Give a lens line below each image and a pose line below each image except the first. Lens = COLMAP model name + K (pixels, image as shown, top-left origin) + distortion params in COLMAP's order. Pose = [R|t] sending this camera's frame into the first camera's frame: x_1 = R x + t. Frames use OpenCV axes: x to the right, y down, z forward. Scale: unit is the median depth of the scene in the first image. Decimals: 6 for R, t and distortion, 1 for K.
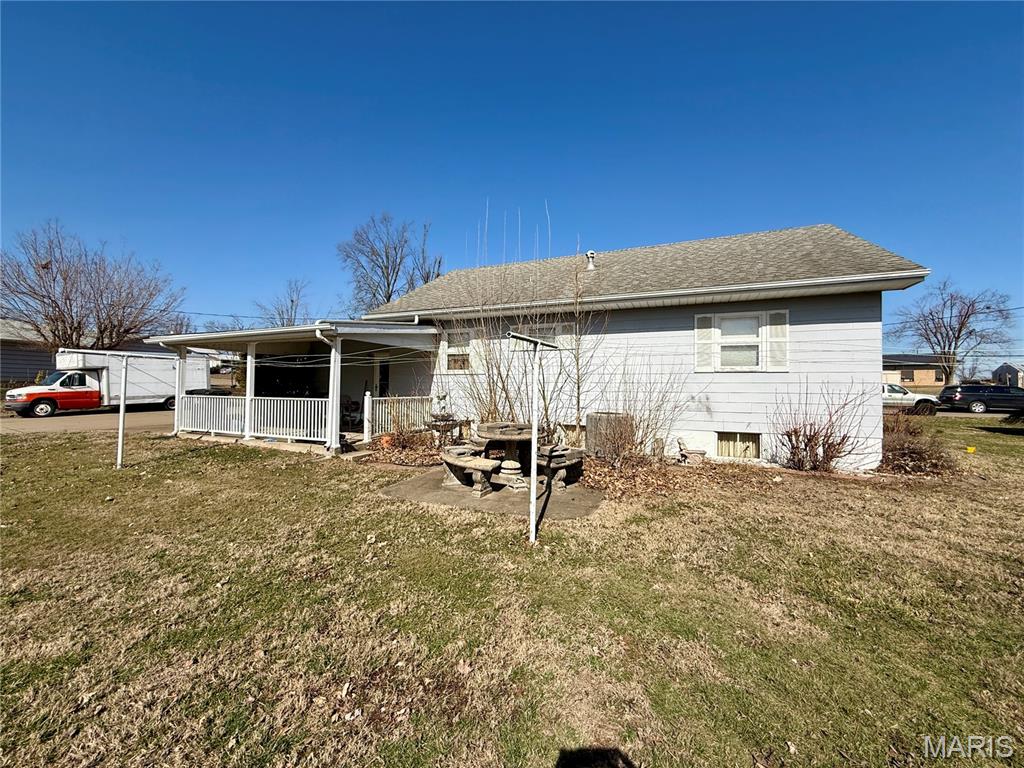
lens RADIAL K [[403.9, 0, 512.0], [0, 403.9, 379.5], [0, 0, 1]] dist [0.001006, -0.000017]
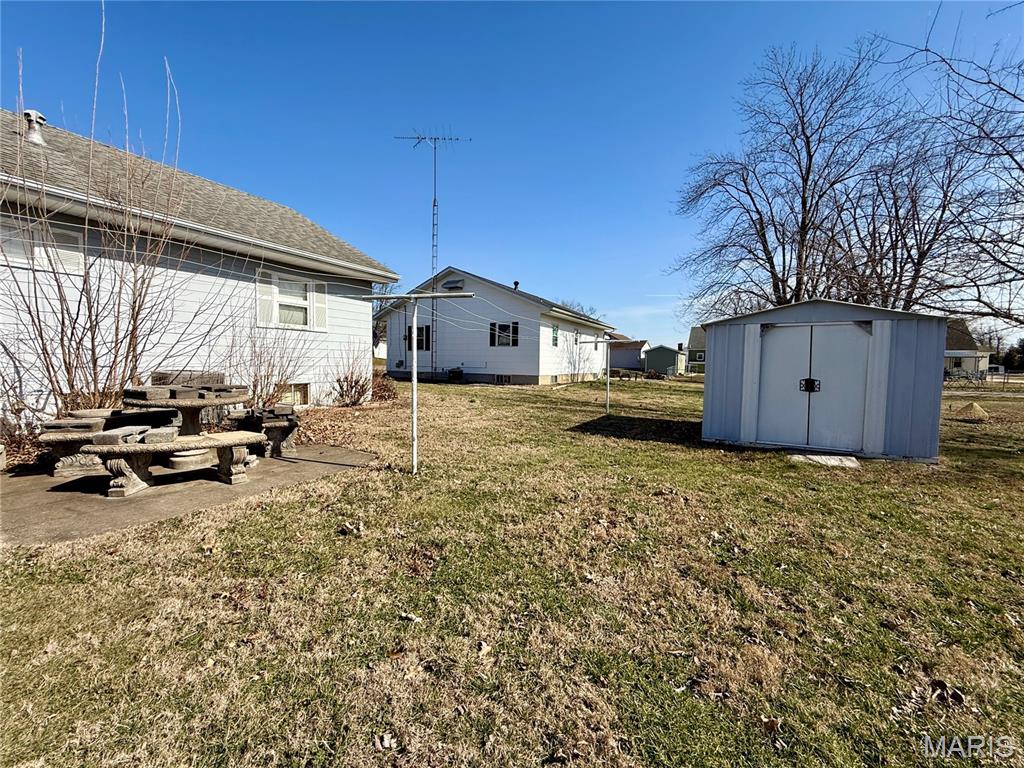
lens RADIAL K [[403.9, 0, 510.0], [0, 403.9, 381.3], [0, 0, 1]] dist [0.001006, -0.000017]
pose [[0.114806, -0.061480, 0.991484, -0.371374], [-0.037945, 0.997083, 0.066221, 0.020364], [-0.992663, -0.045224, 0.112138, 0.217255]]
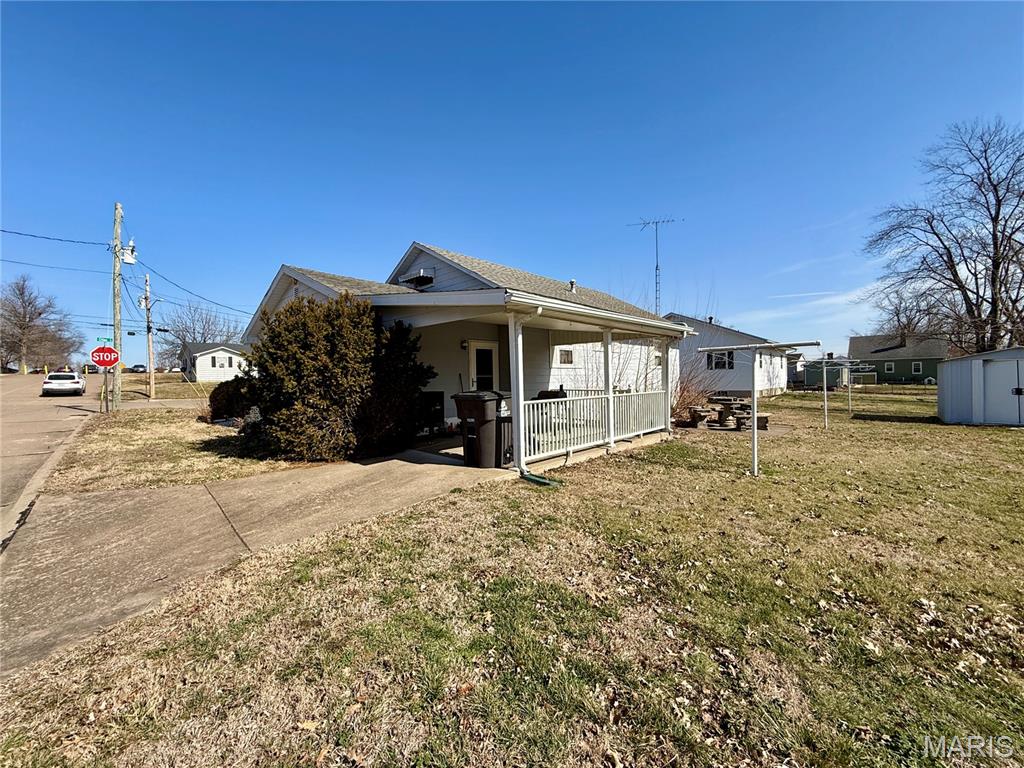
lens RADIAL K [[403.9, 0, 510.5], [0, 403.9, 383.0], [0, 0, 1]] dist [0.001006, -0.000017]
pose [[0.352364, -0.029181, 0.935408, -0.952025], [0.000414, 0.999519, 0.031025, 0.001073], [-0.935863, -0.010544, 0.352206, 0.571038]]
